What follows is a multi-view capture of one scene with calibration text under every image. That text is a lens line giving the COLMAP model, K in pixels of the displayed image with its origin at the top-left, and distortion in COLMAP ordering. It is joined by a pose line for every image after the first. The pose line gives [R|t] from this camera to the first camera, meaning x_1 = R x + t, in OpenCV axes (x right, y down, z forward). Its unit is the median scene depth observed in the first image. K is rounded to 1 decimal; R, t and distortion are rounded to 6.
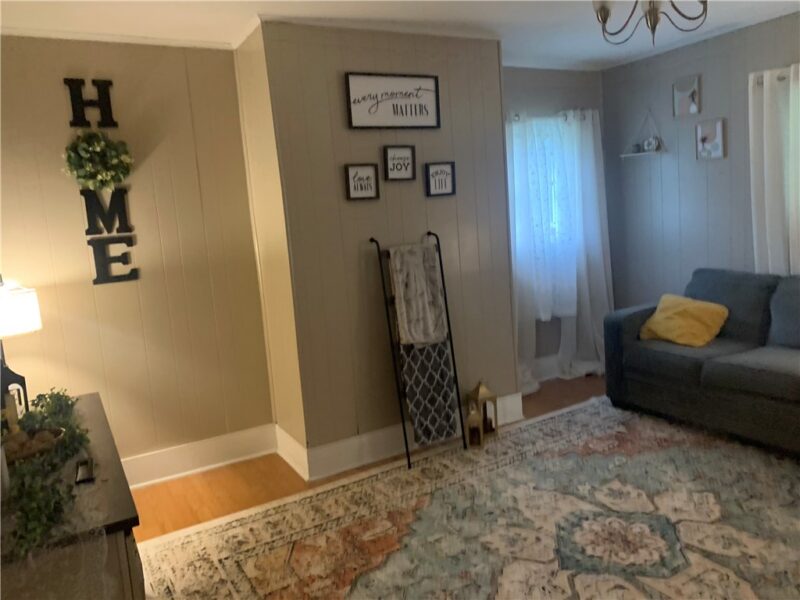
lens RADIAL K [[605.5, 0, 400.1], [0, 605.5, 298.1], [0, 0, 1]] dist [0.005295, 0.005402]
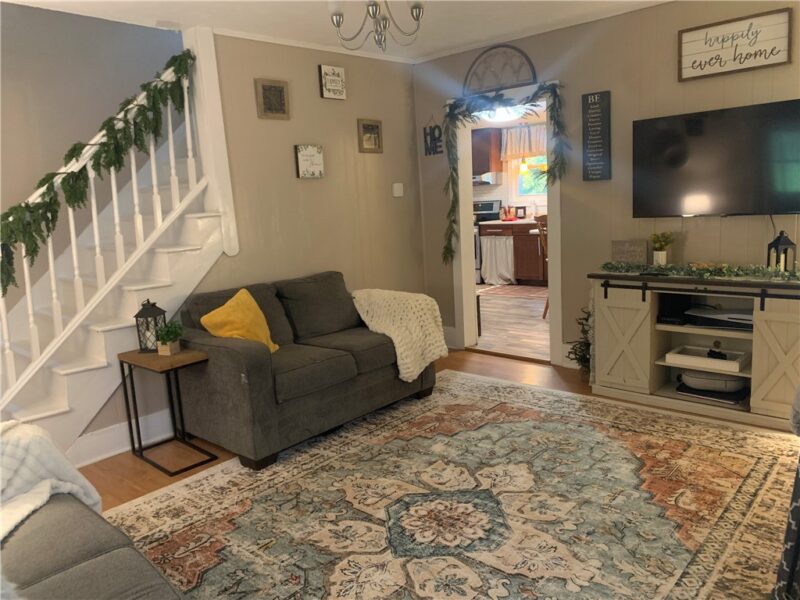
lens RADIAL K [[605.5, 0, 398.0], [0, 605.5, 302.2], [0, 0, 1]] dist [0.005295, 0.005402]
pose [[-0.944946, 0.181772, -0.272095, 0.640013], [0.087629, 0.941718, 0.324790, -0.272064], [0.315275, 0.283065, -0.905801, 1.778855]]
